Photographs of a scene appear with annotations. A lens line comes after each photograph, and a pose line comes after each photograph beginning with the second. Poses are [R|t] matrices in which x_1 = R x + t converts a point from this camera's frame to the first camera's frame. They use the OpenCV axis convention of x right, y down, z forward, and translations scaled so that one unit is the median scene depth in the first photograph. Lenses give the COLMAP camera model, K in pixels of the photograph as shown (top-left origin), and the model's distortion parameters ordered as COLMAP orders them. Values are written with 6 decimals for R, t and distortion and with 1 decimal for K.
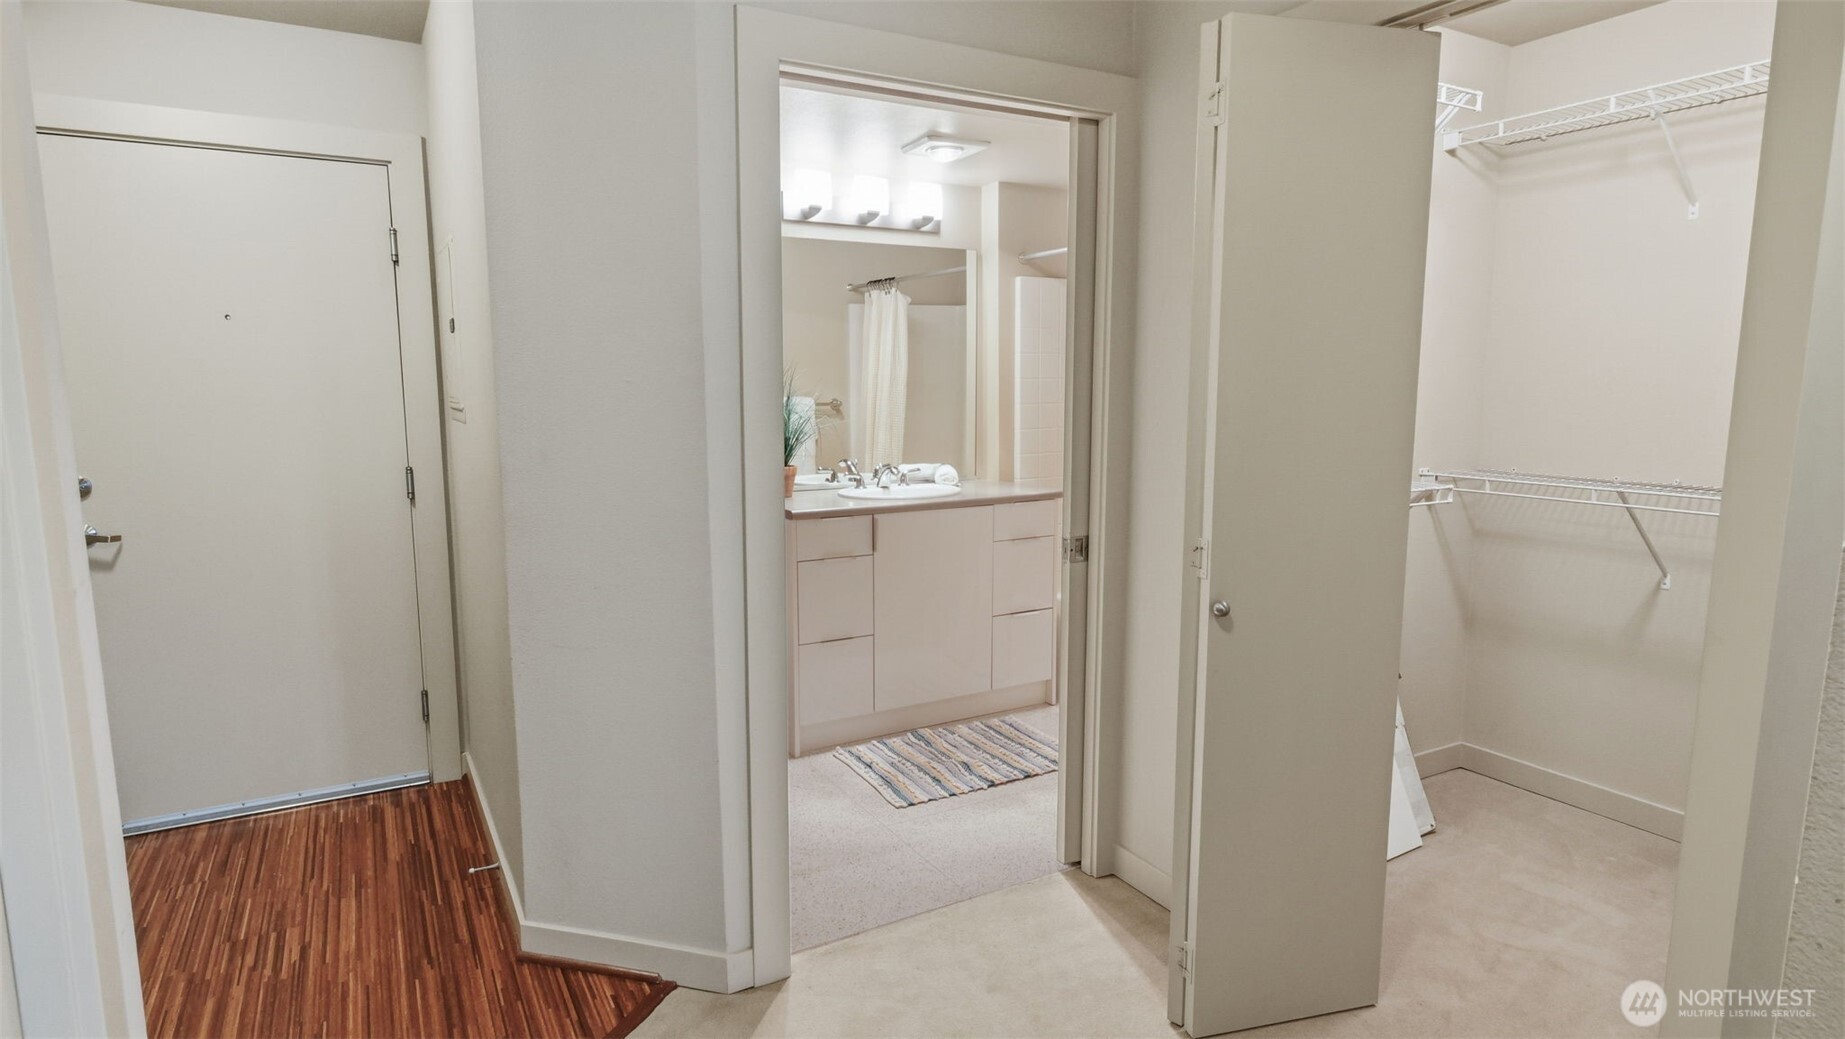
lens RADIAL K [[982.2, 0, 916.3], [0, 982.2, 515.3], [0, 0, 1]] dist [0.002899, 0.000219]
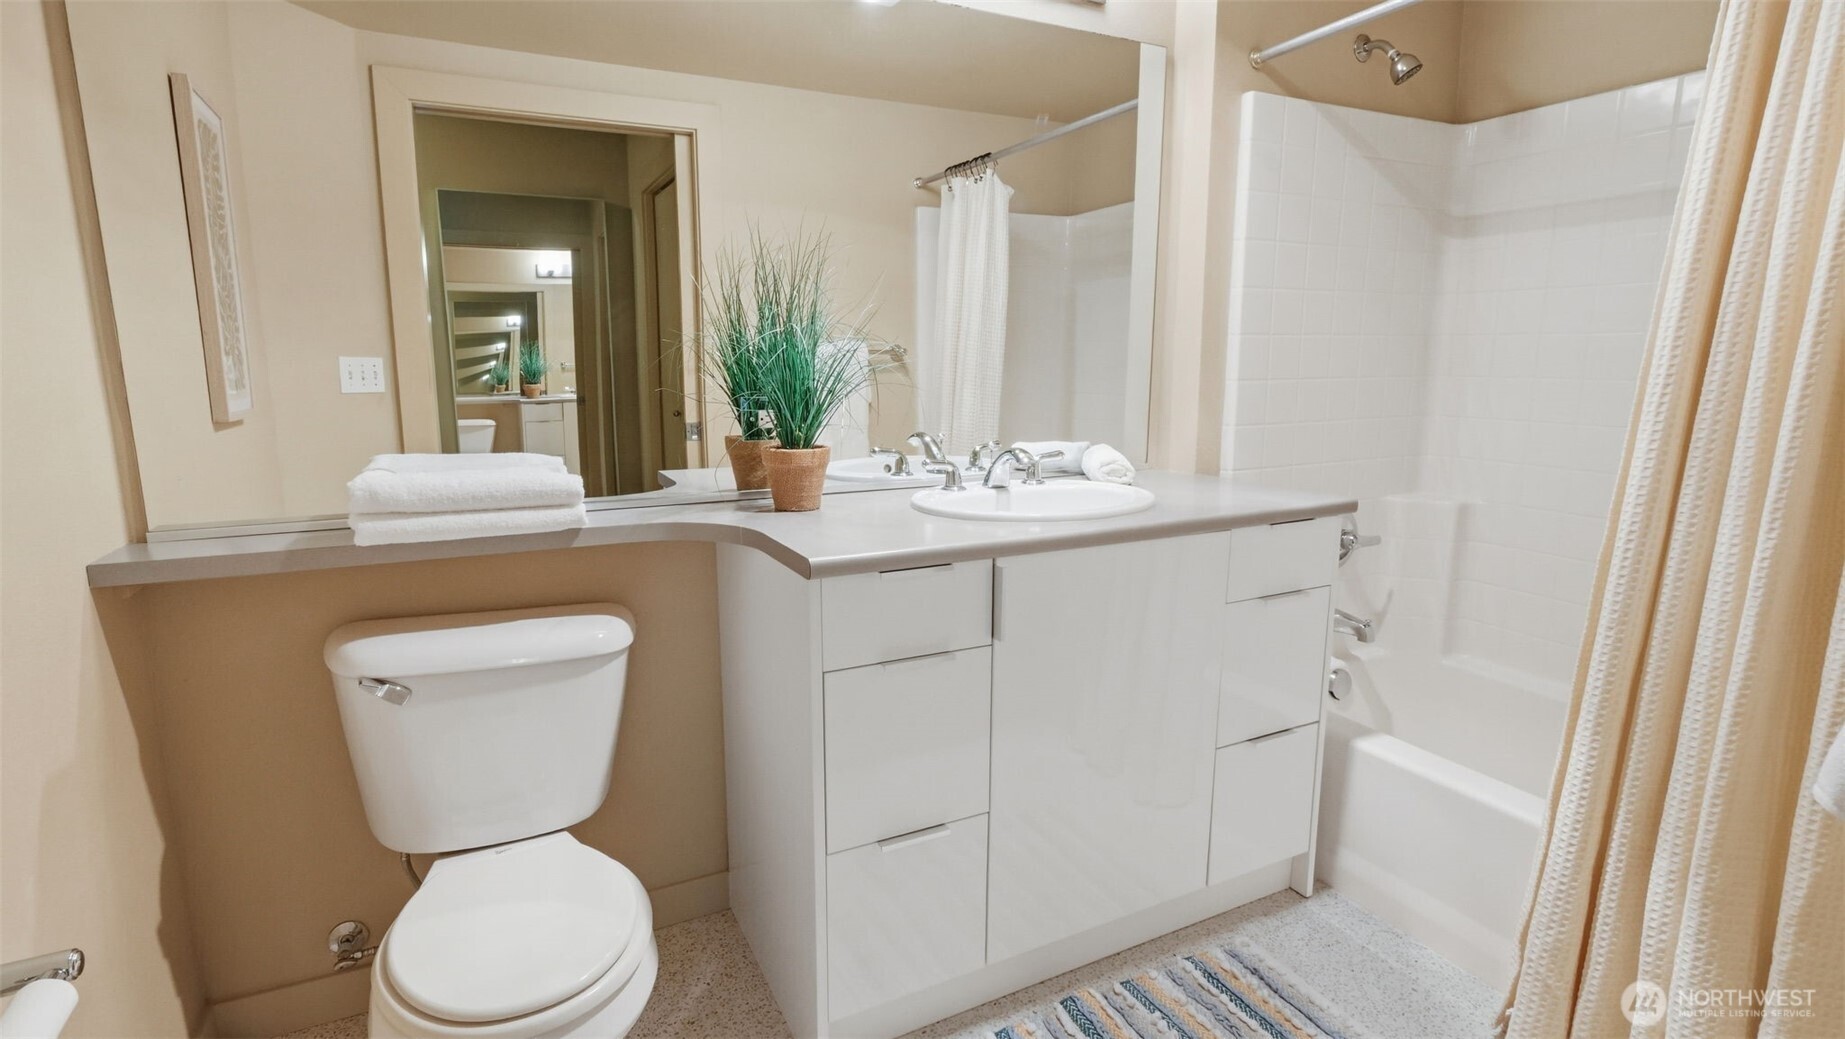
lens RADIAL K [[859.1, 0, 926.8], [0, 859.1, 512.2], [0, 0, 1]] dist [0.009384, -0.000512]
pose [[0.999362, 0.011155, -0.033915, -0.051680], [-0.009846, 0.999209, 0.038519, -0.030540], [0.034318, -0.038160, 0.998682, 0.509579]]
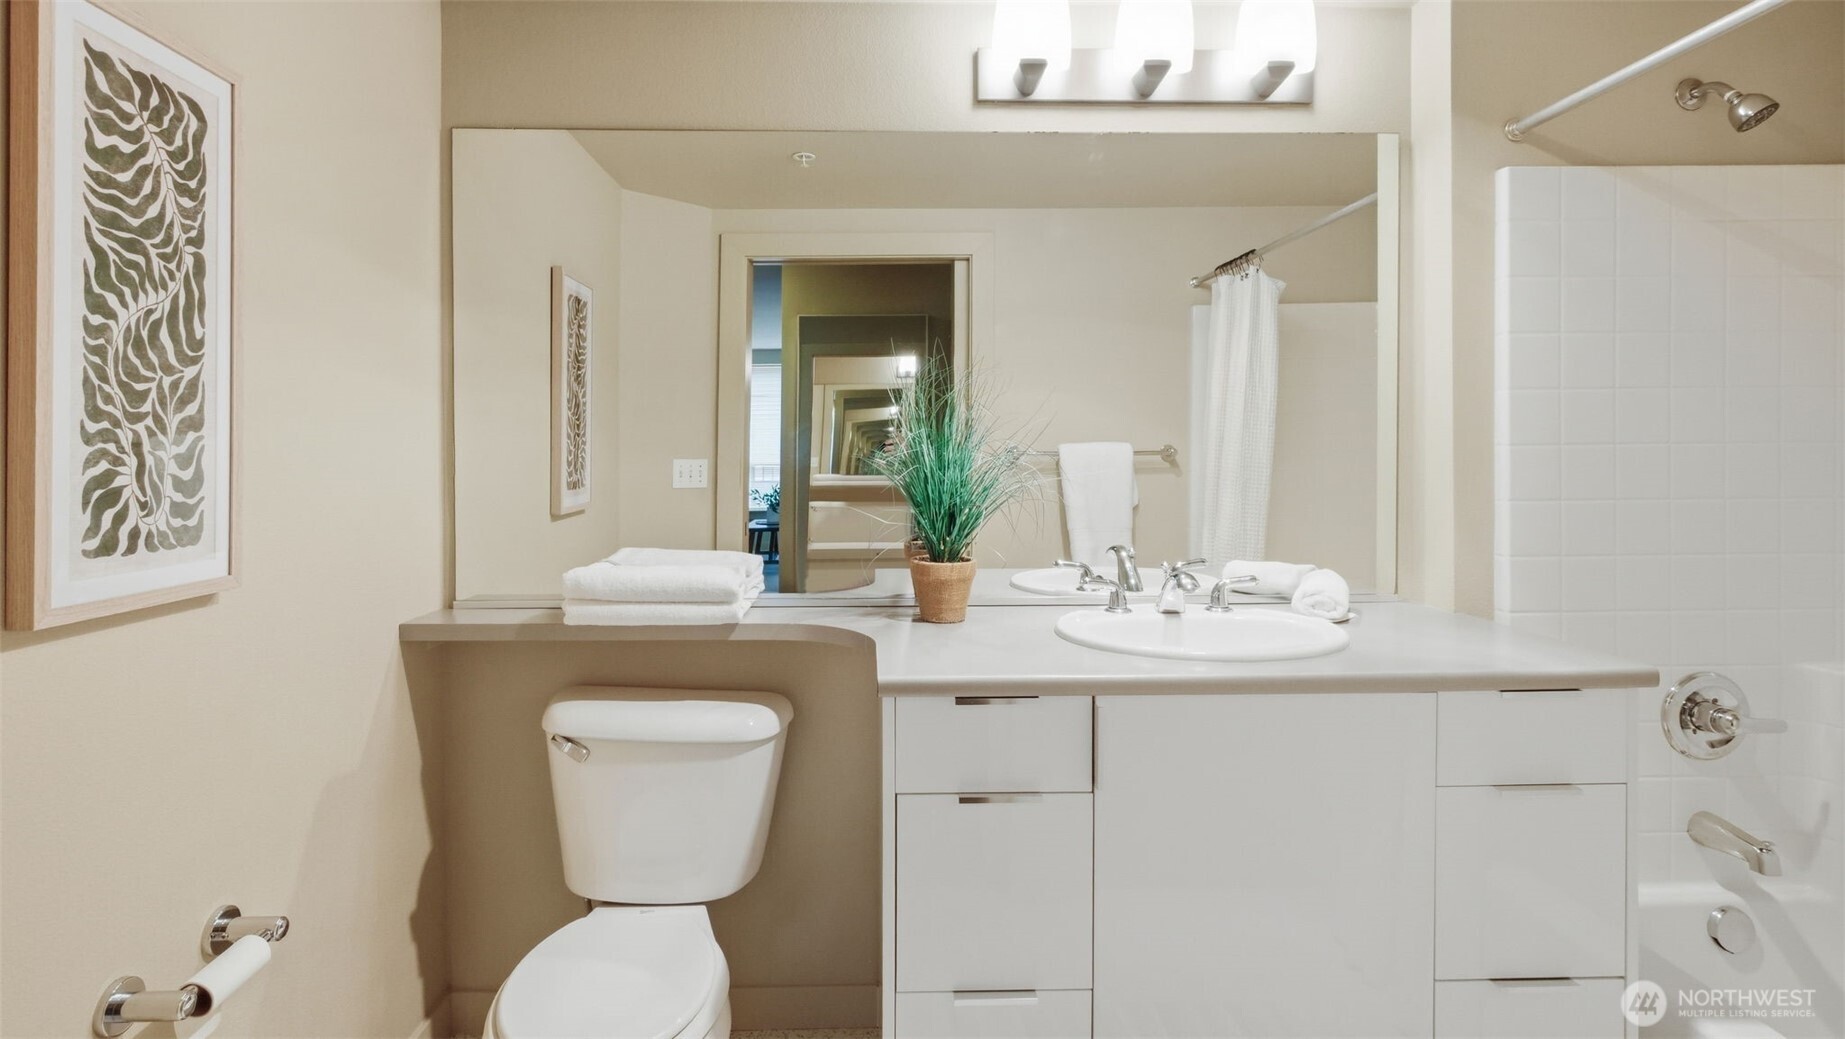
lens RADIAL K [[868.5, 0, 914.7], [0, 868.5, 461.7], [0, 0, 1]] dist [0.003717, 0.000854]
pose [[0.893239, 0.013134, -0.449390, 0.042207], [-0.066306, 0.992491, -0.102788, -0.046596], [0.444666, 0.121612, 0.887402, 0.527150]]
